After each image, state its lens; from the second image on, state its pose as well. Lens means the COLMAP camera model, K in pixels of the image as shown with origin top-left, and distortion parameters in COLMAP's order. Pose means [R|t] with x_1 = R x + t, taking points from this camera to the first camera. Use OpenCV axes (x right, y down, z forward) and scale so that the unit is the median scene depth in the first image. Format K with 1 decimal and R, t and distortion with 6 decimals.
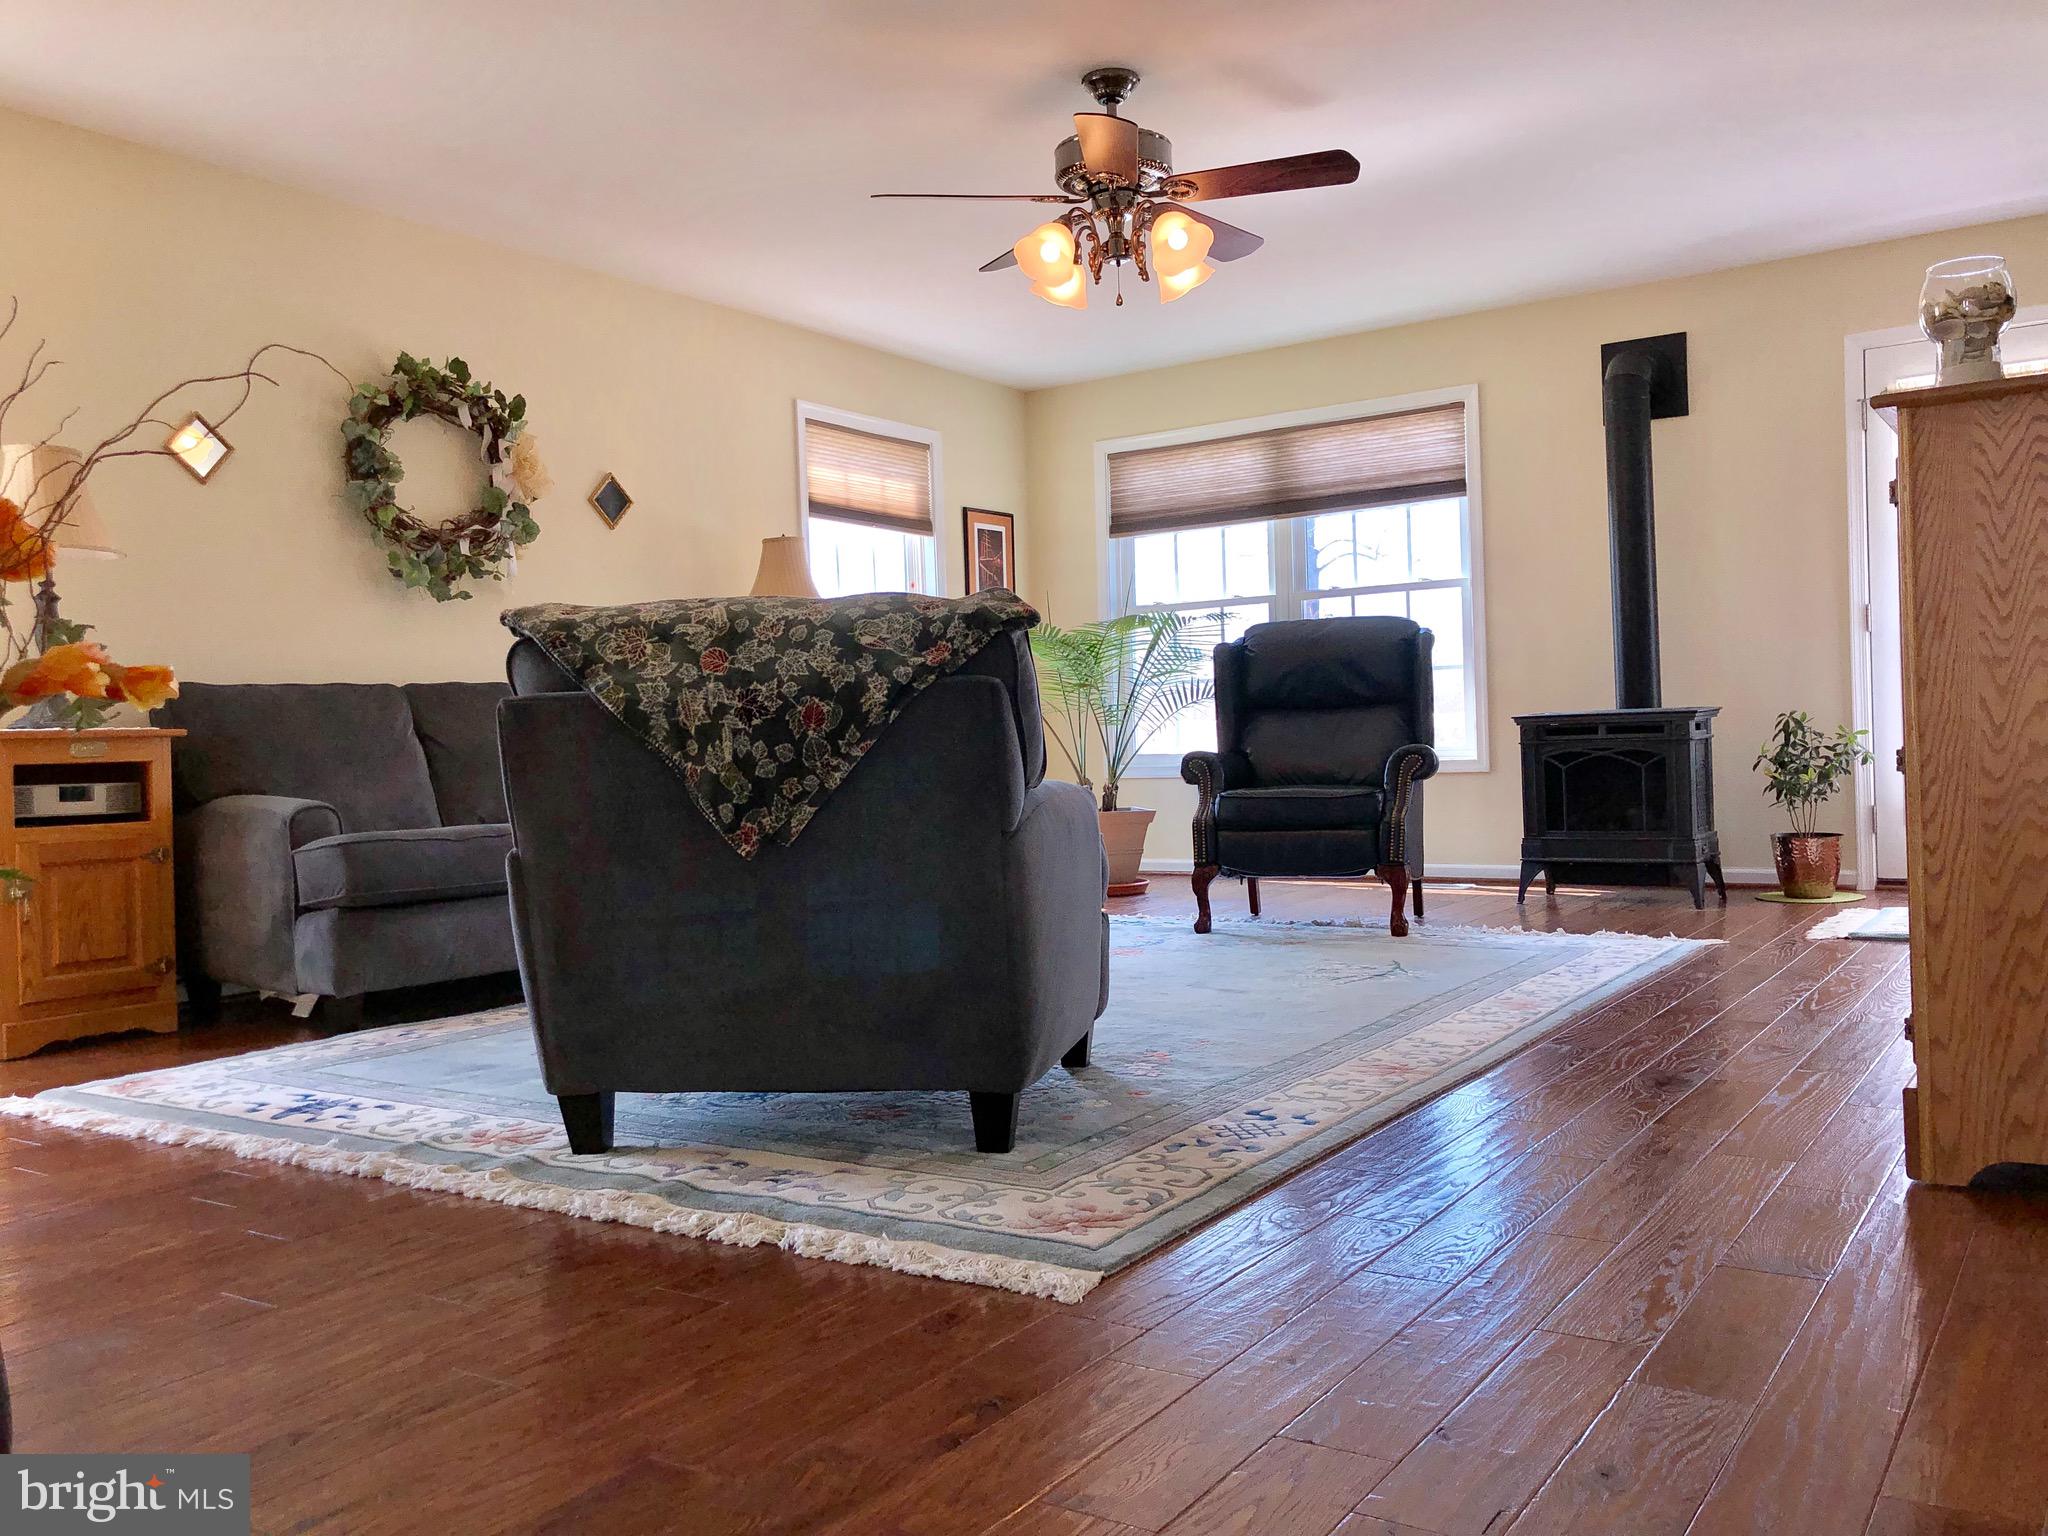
lens RADIAL K [[1700.9, 0, 1015.4], [0, 1700.9, 768.8], [0, 0, 1]] dist [0.012051, 0.006020]
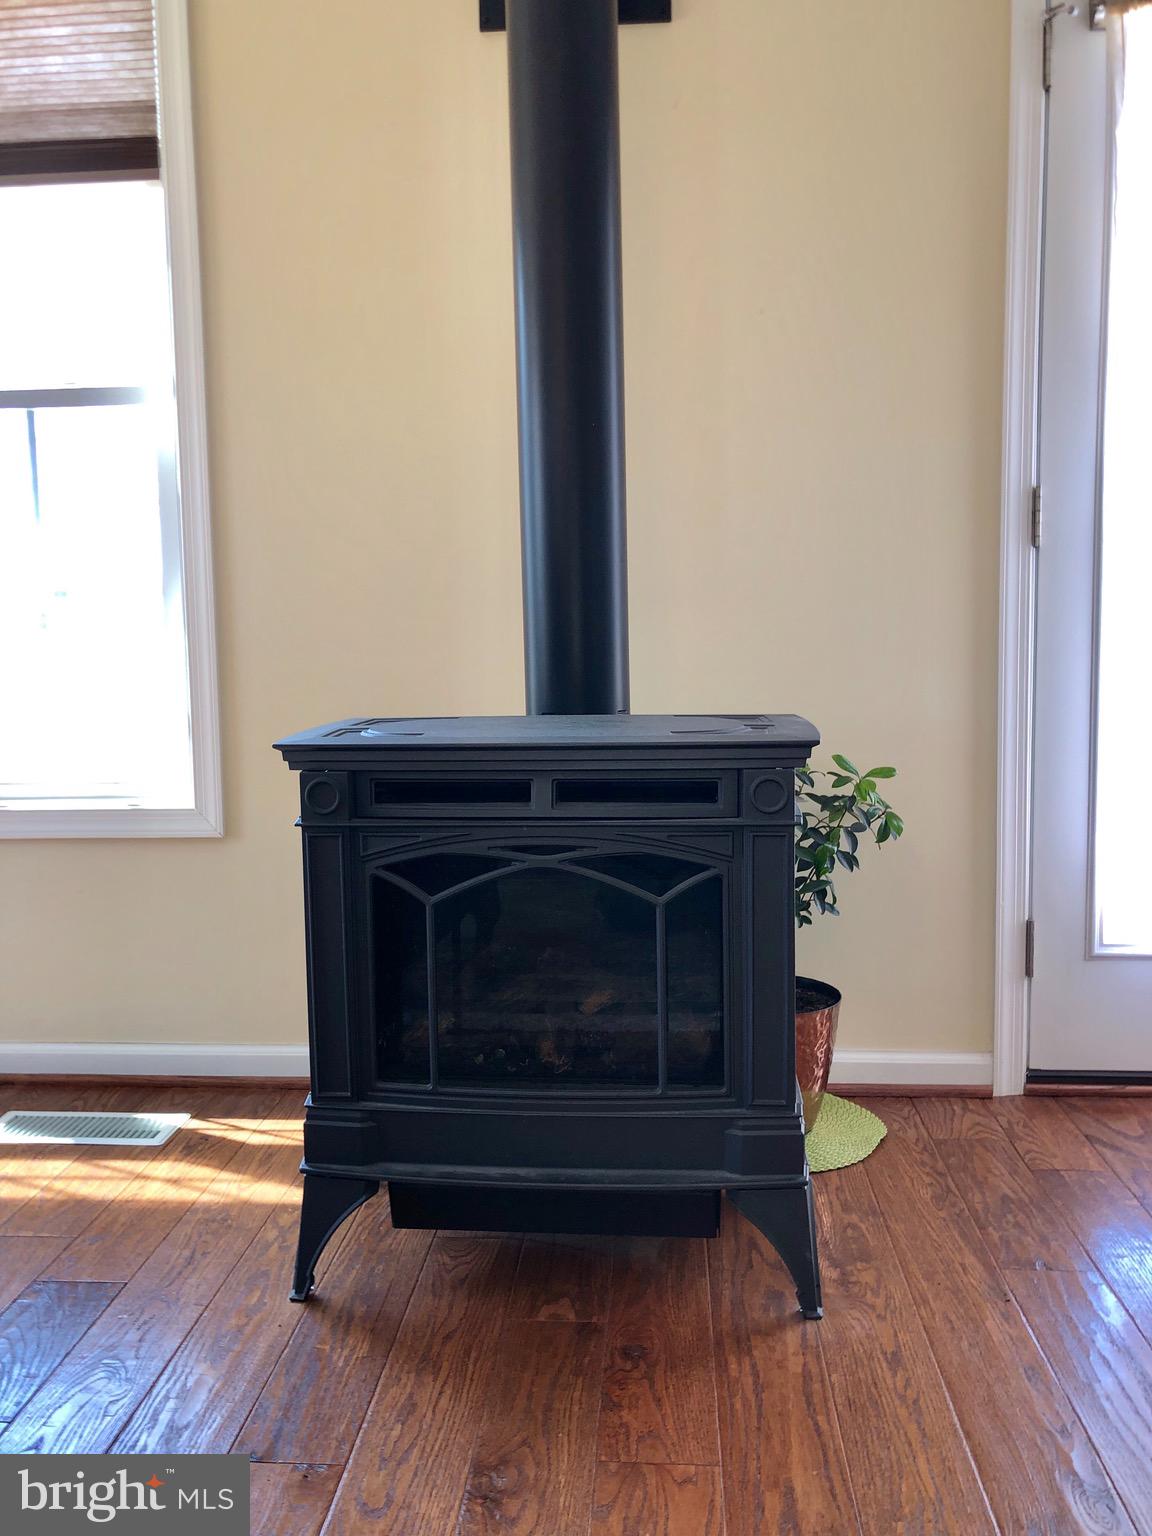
lens RADIAL K [[1275.7, 0, 570.7], [0, 1275.7, 772.6], [0, 0, 1]] dist [0.012051, 0.006020]
pose [[0.869855, -0.027416, 0.492544, 0.212210], [-0.007439, 0.997612, 0.068668, -0.040896], [-0.493251, -0.063395, 0.867574, 0.731930]]
